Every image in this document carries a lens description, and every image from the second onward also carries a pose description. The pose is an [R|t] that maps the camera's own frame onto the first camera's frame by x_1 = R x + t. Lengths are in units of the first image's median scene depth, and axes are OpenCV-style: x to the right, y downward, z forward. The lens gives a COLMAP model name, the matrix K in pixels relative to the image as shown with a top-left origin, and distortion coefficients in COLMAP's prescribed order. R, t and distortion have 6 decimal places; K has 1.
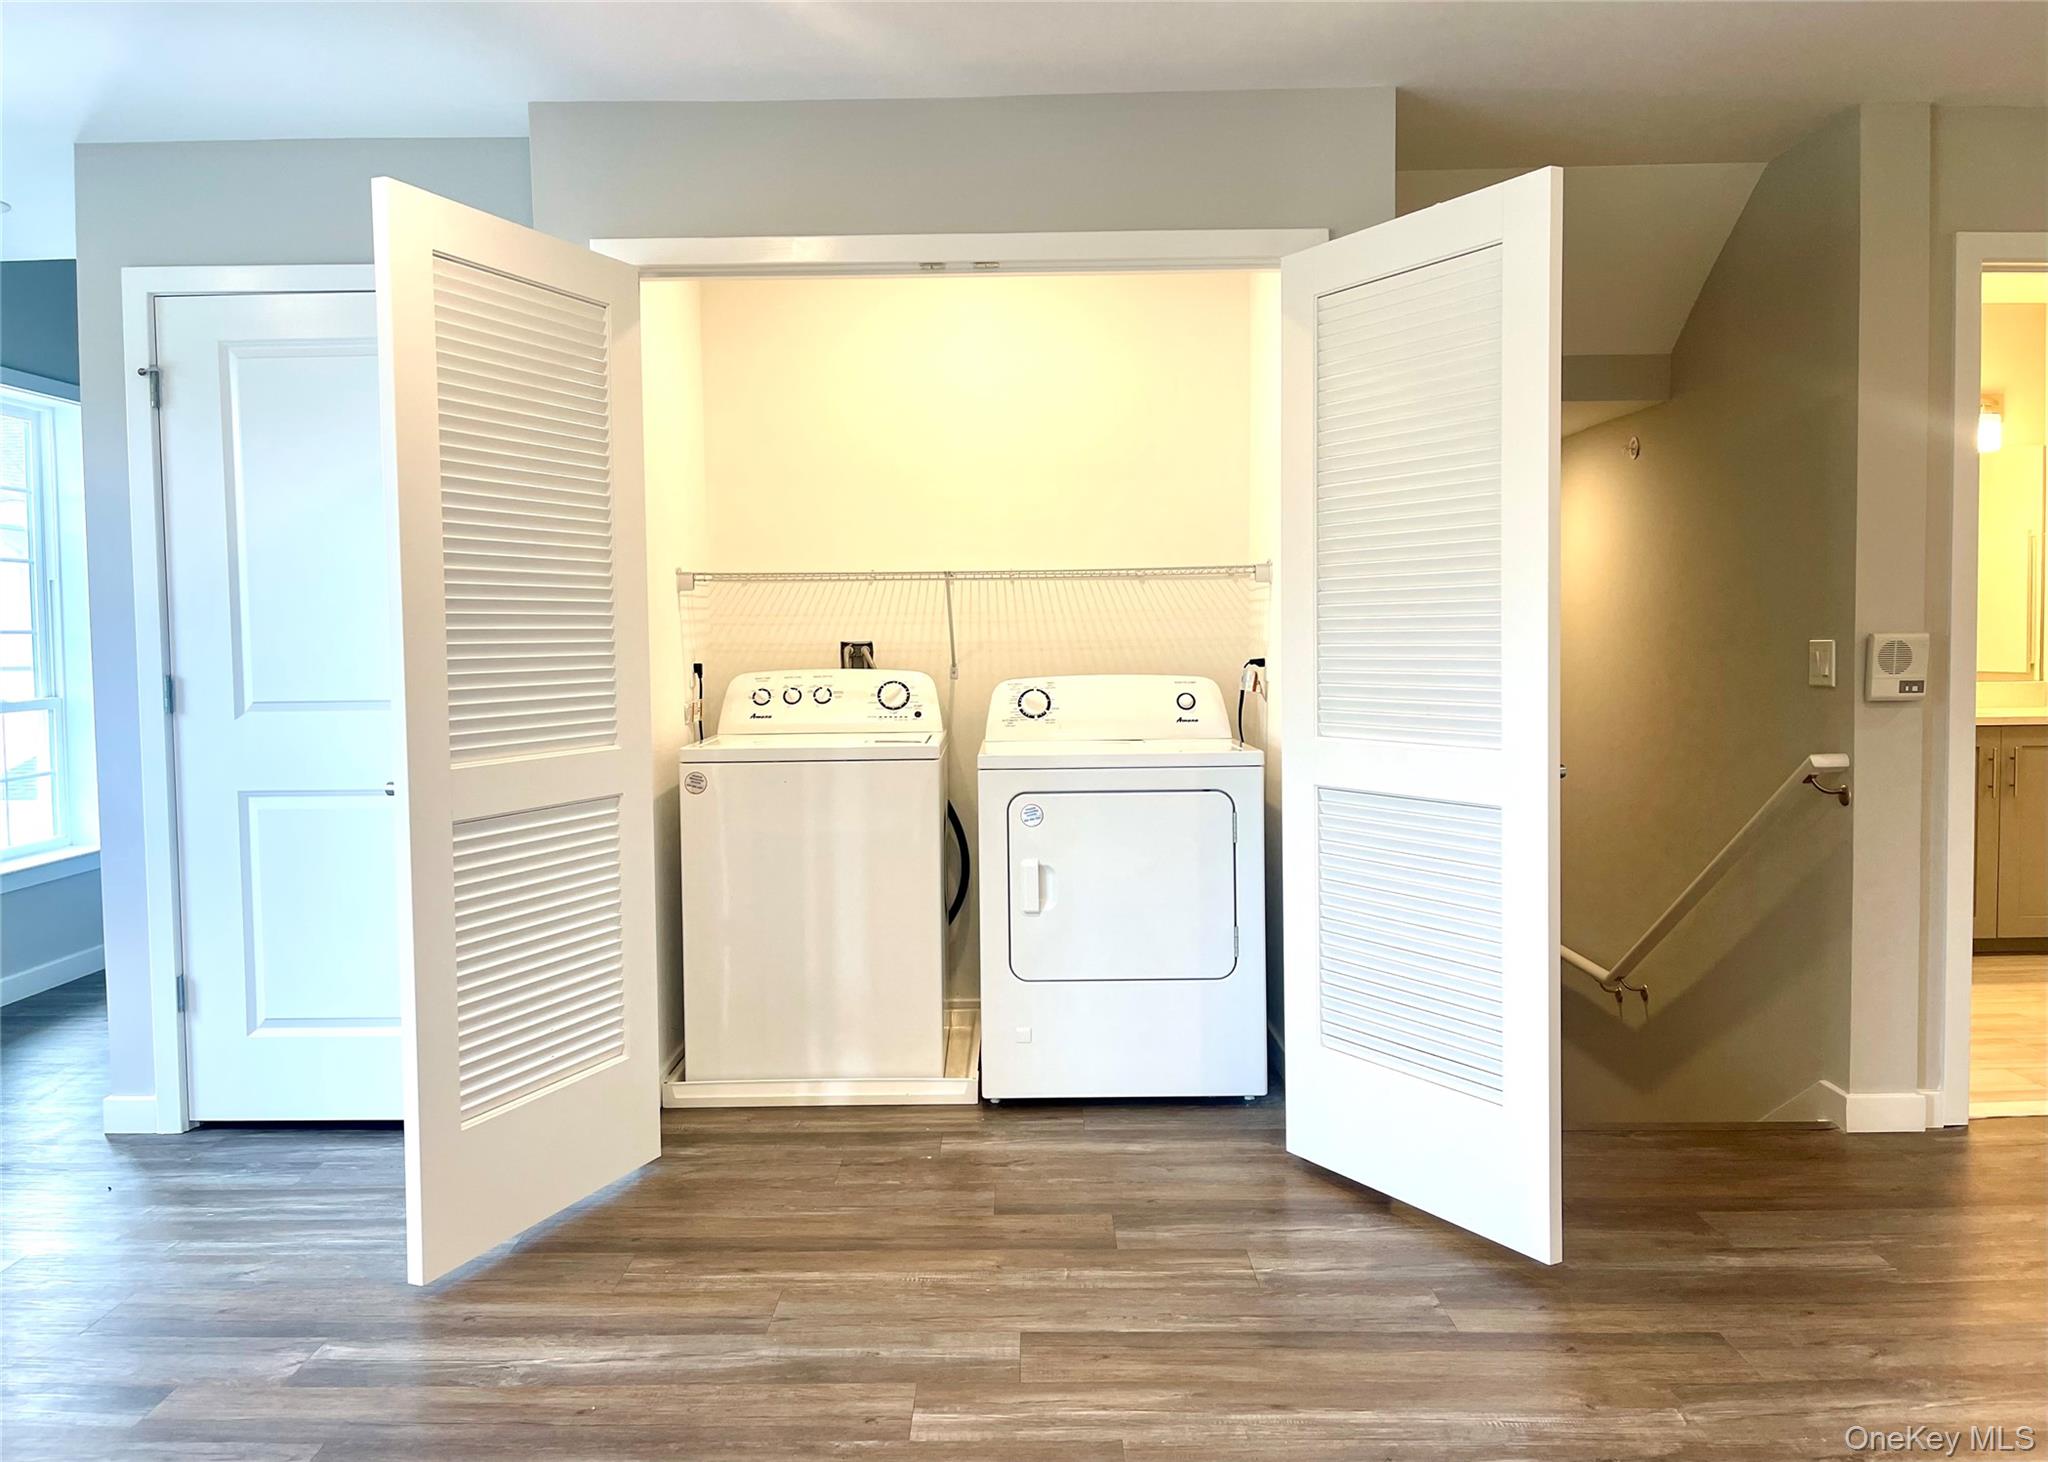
lens RADIAL K [[1547.0, 0, 1013.5], [0, 1547.0, 729.2], [0, 0, 1]] dist [0.094489, -0.135591]
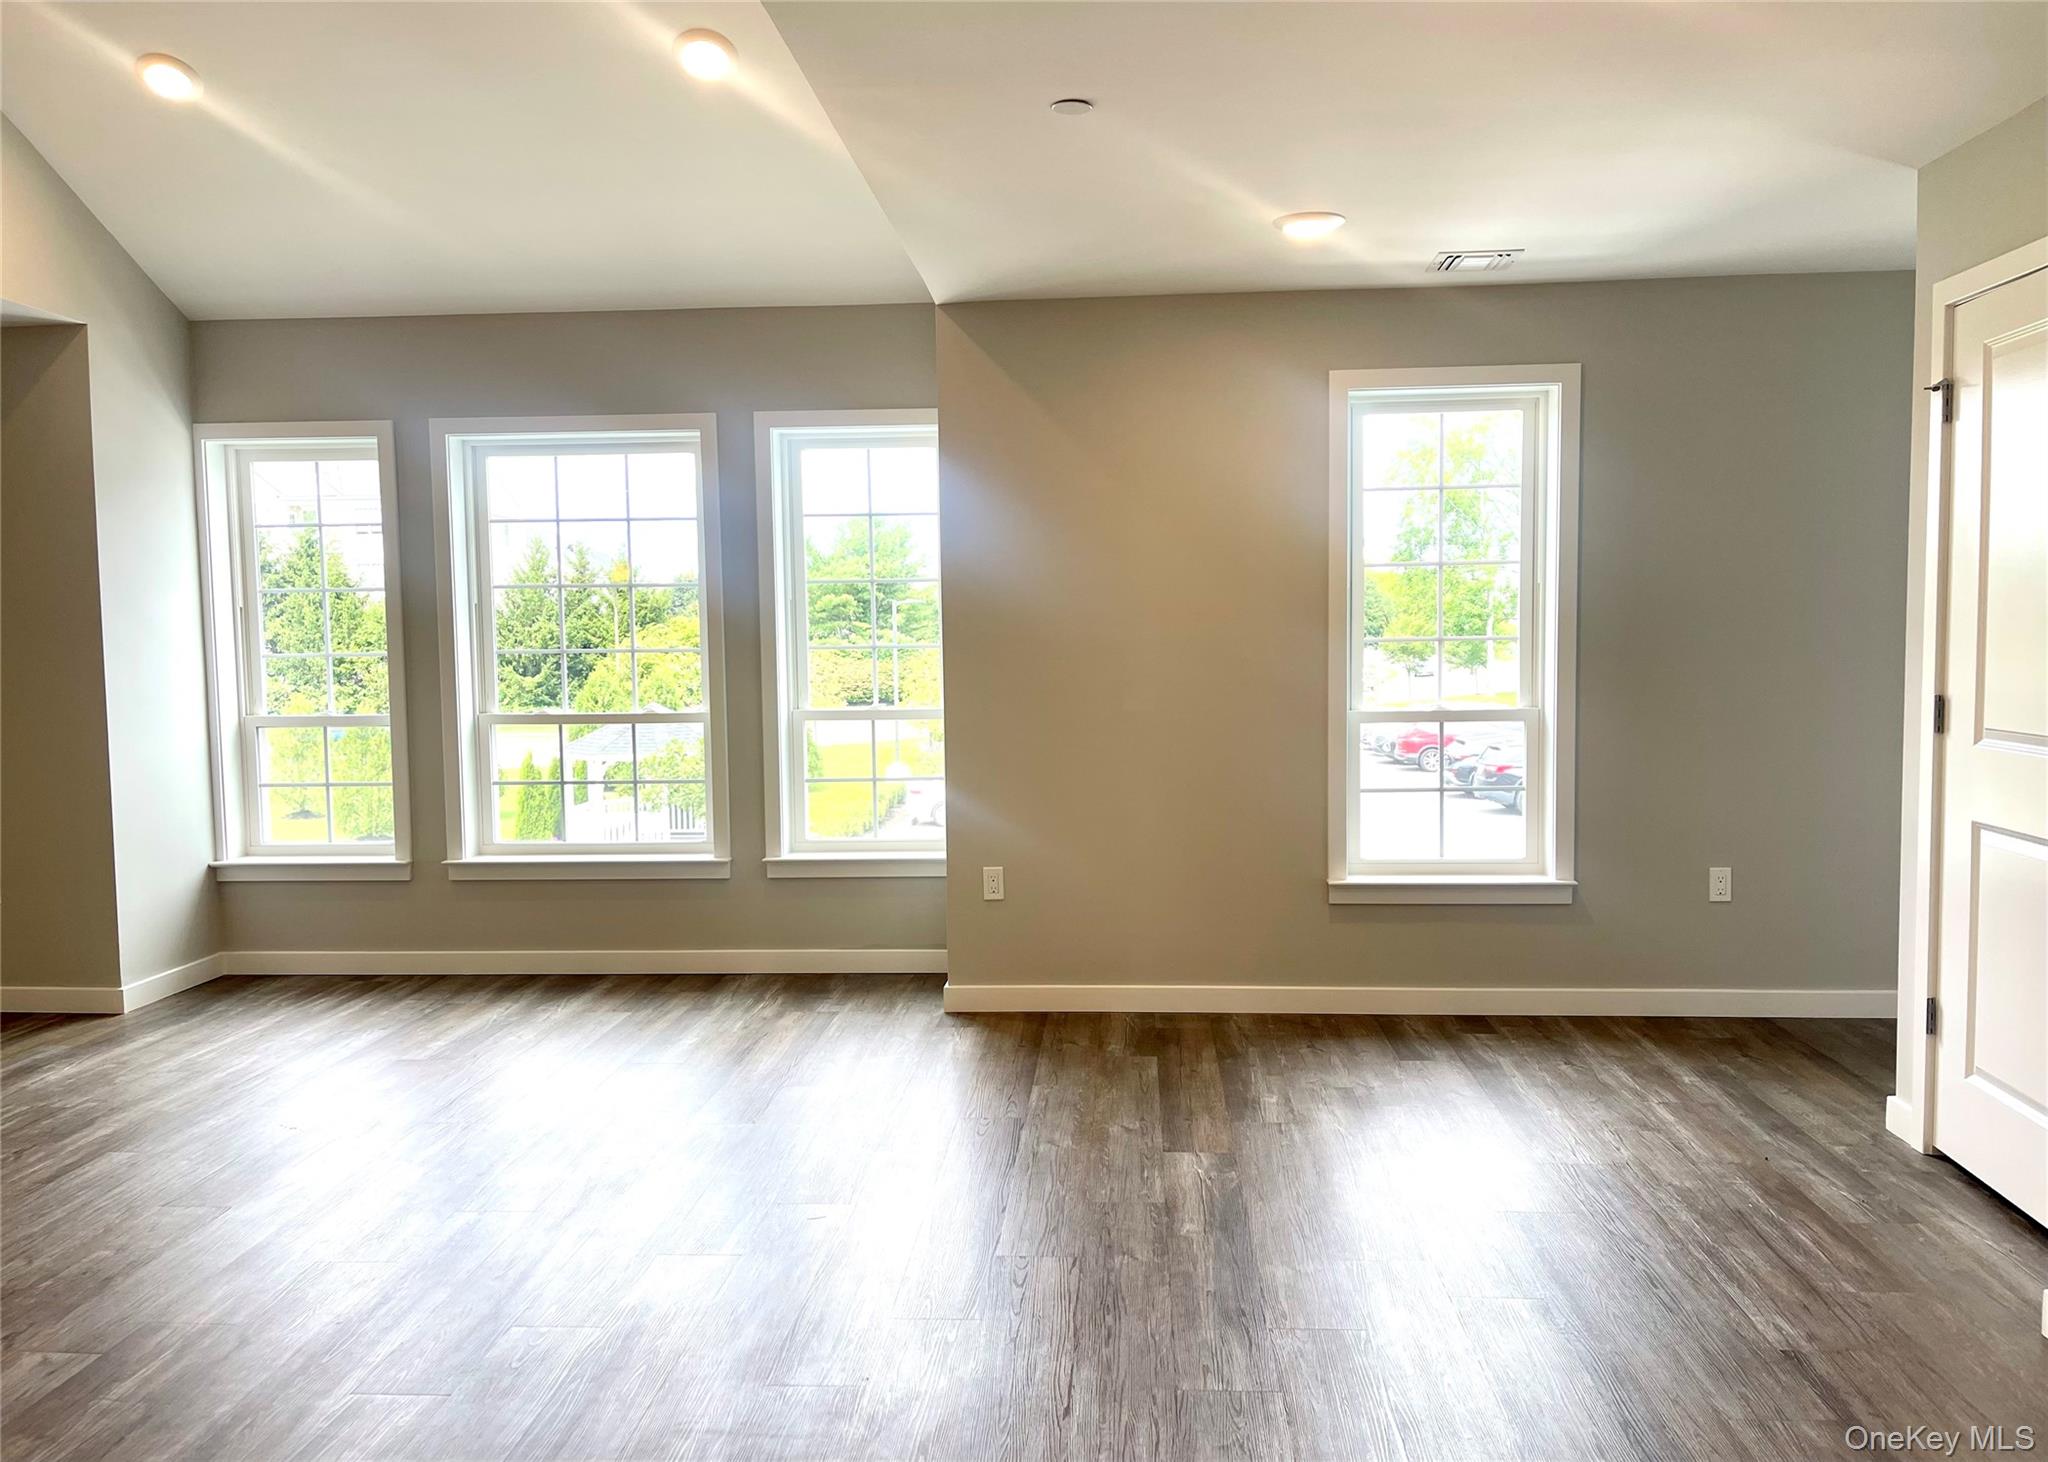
lens RADIAL K [[1547.0, 0, 1013.5], [0, 1547.0, 729.2], [0, 0, 1]] dist [0.094489, -0.135591]
pose [[-0.063268, 0.078862, -0.994876, 0.592875], [-0.041173, 0.995818, 0.081555, -0.084822], [0.997147, 0.046121, -0.059756, 0.589812]]
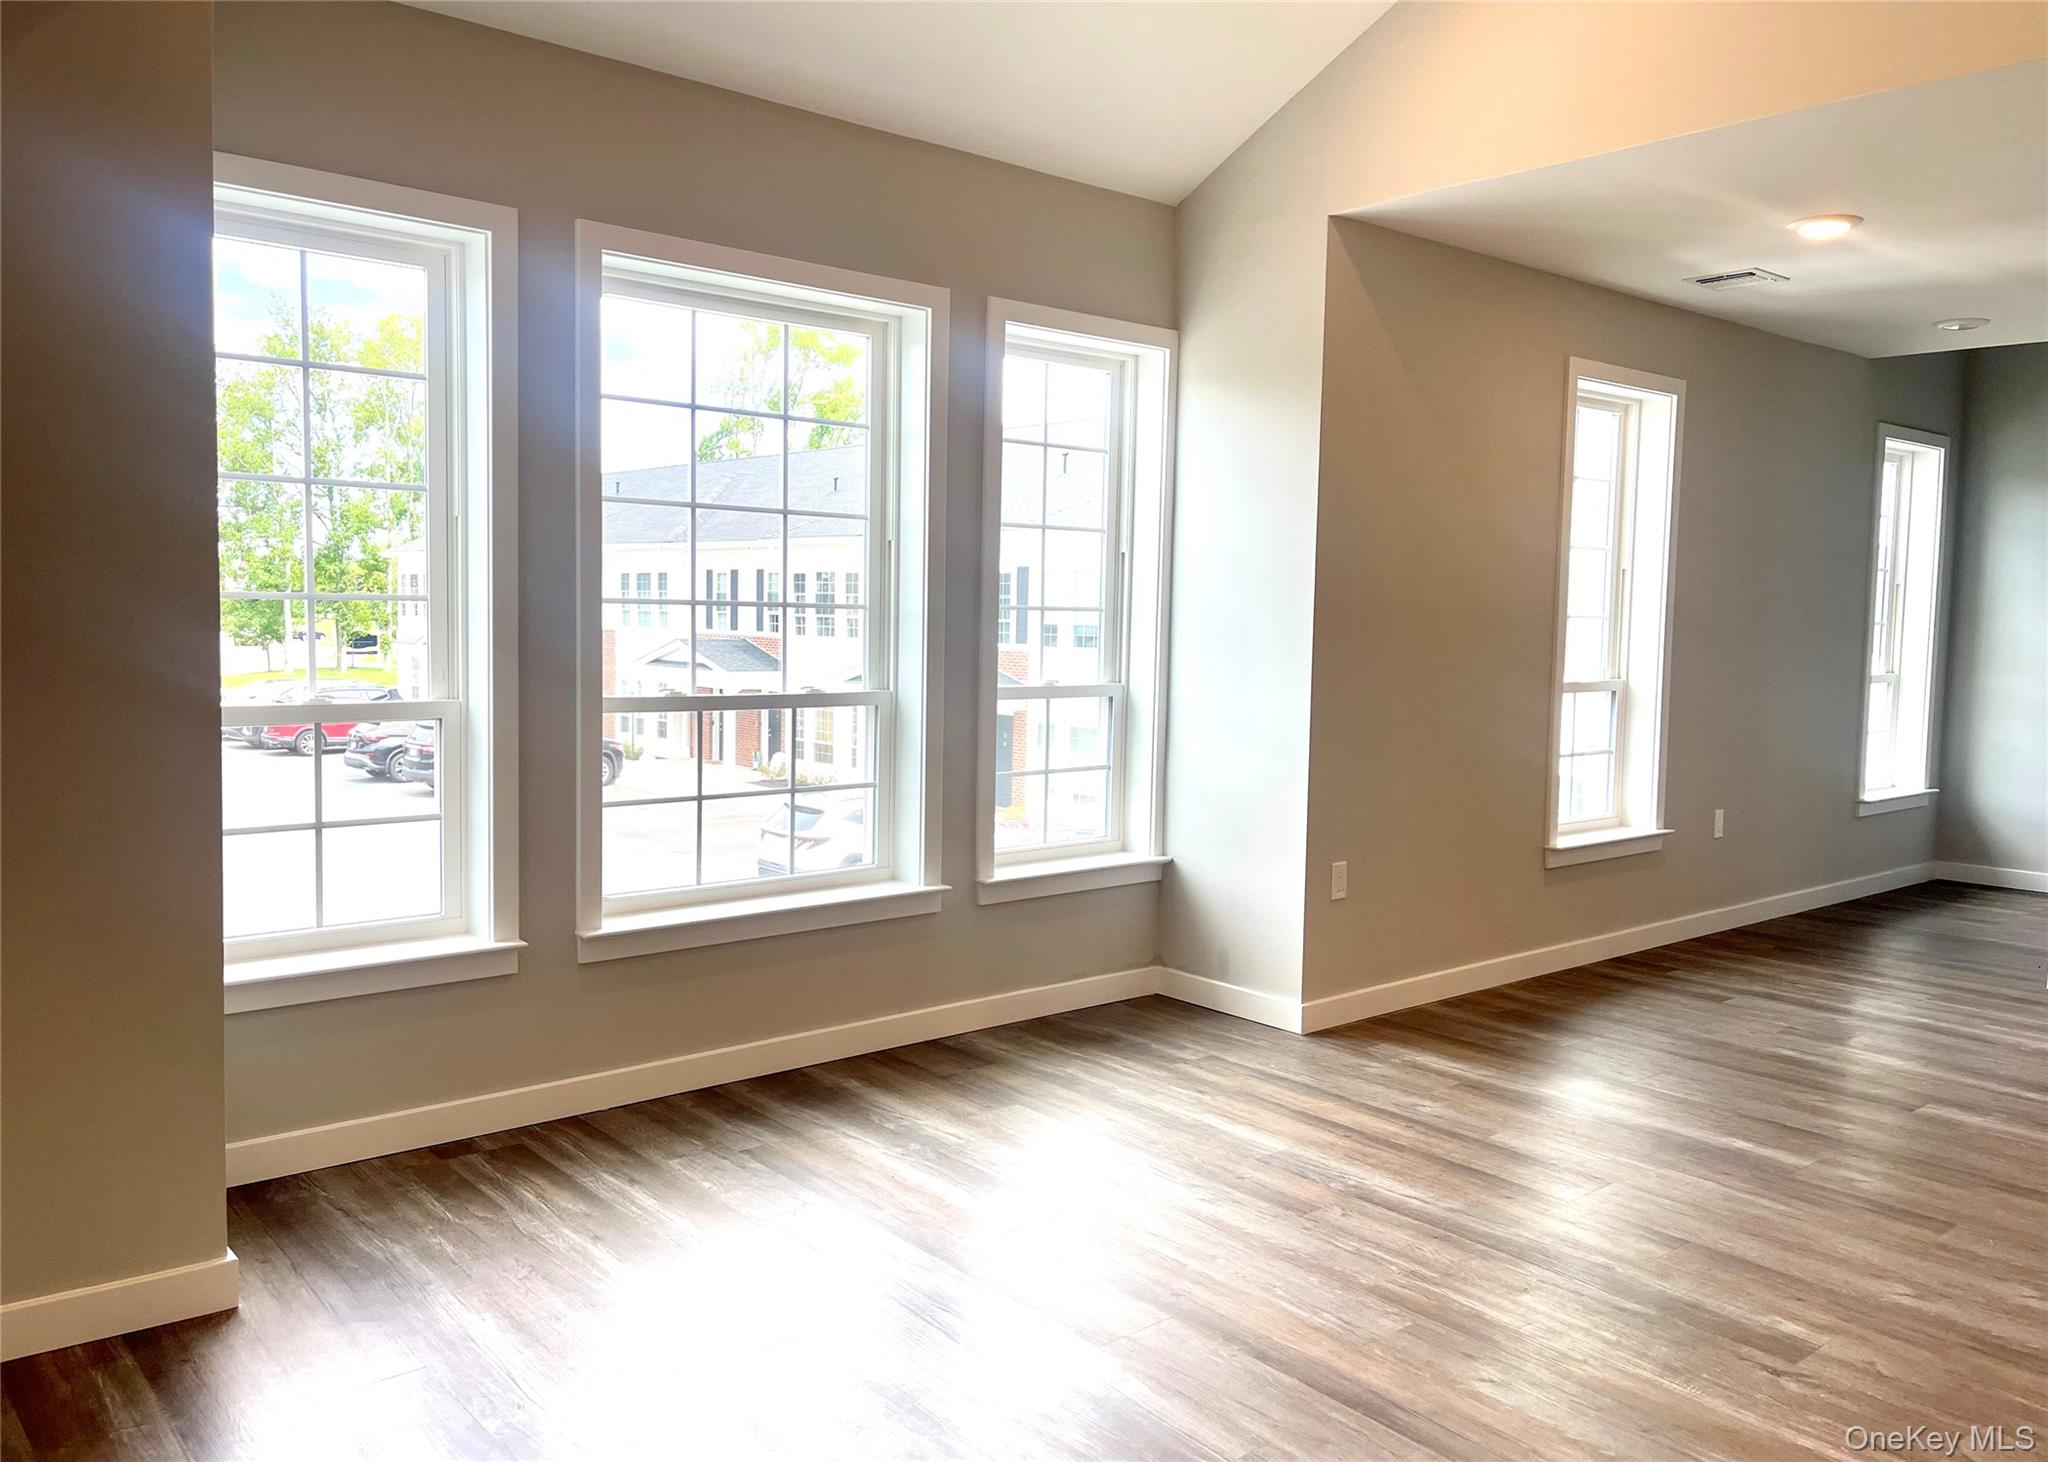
lens RADIAL K [[1547.0, 0, 1013.5], [0, 1547.0, 729.2], [0, 0, 1]] dist [0.094489, -0.135591]
pose [[0.652294, 0.084403, -0.753252, -0.176152], [-0.070722, 0.996223, 0.050385, 0.024119], [0.754659, 0.020406, 0.655799, -0.785399]]
